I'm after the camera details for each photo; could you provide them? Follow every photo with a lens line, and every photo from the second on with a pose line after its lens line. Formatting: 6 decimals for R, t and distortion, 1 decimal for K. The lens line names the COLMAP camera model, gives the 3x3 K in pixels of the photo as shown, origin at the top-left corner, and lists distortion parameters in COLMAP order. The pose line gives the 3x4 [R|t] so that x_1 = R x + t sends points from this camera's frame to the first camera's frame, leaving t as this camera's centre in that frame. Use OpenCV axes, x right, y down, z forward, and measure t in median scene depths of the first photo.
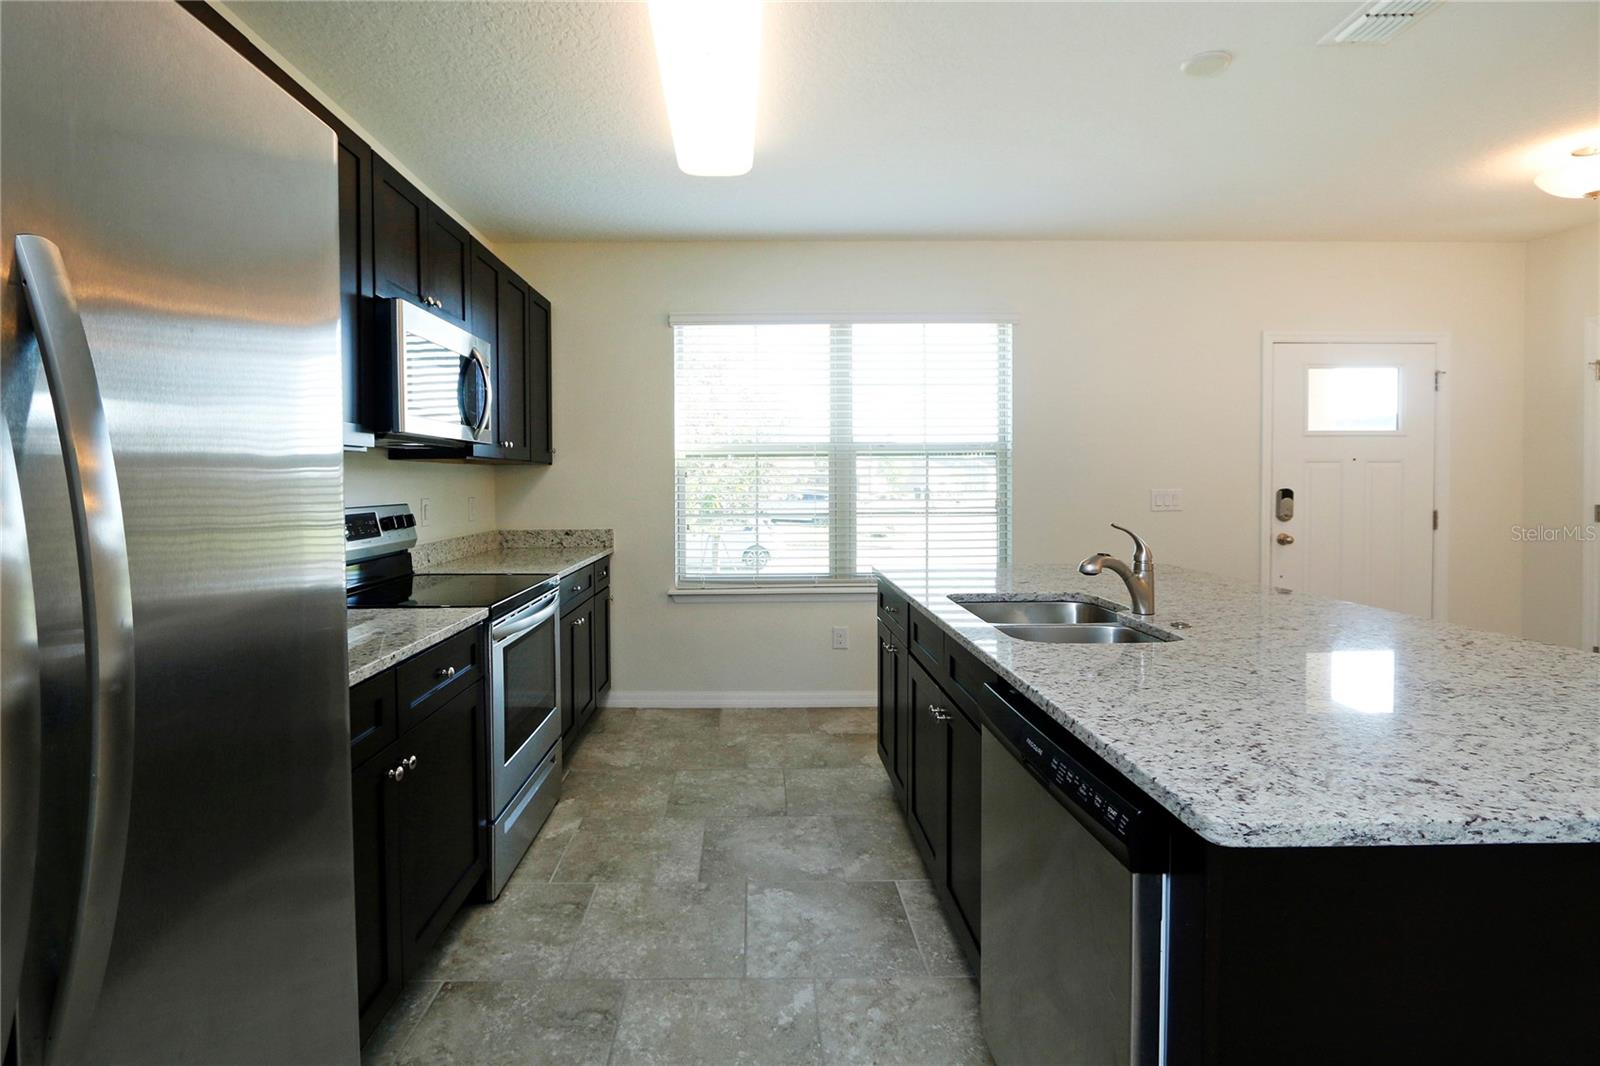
lens RADIAL K [[736.3, 0, 825.3], [0, 736.3, 472.6], [0, 0, 1]] dist [-0.016674, 0.002738]
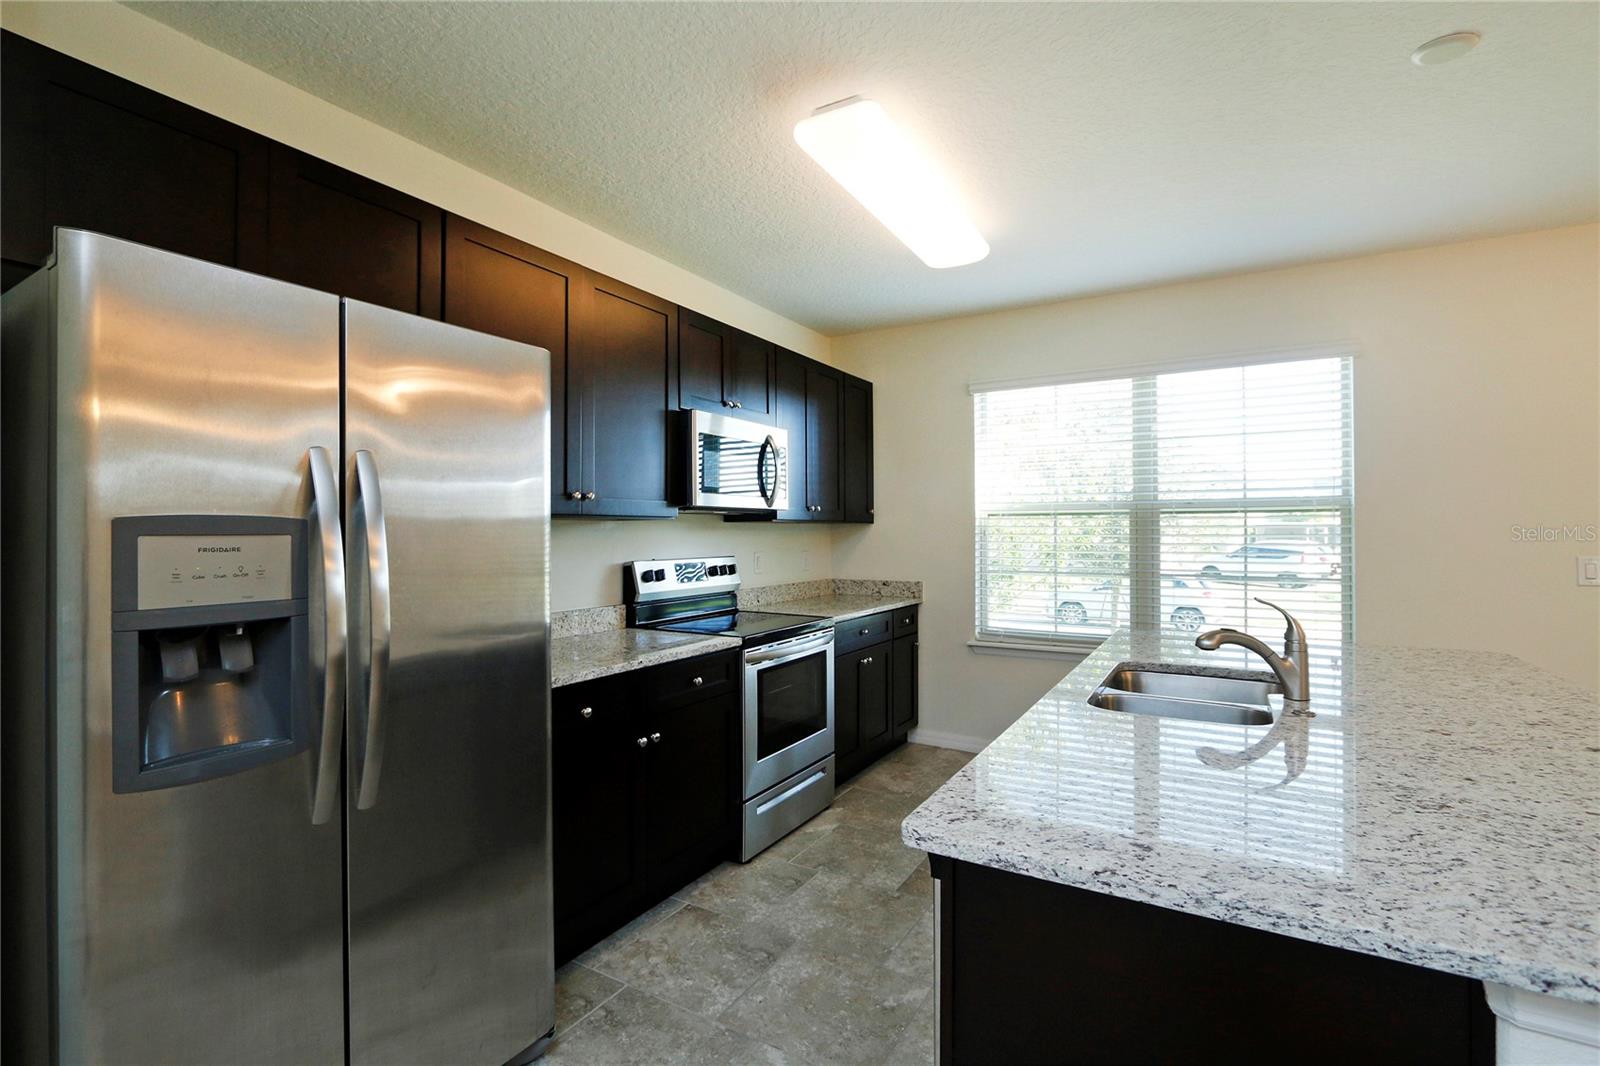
lens RADIAL K [[778.3, 0, 871.1], [0, 778.3, 502.0], [0, 0, 1]] dist [-0.013863, 0.000136]
pose [[0.858066, -0.012528, -0.513387, 0.443342], [-0.000565, 0.999679, -0.025339, -0.024078], [0.513540, 0.022032, 0.857783, -0.085215]]
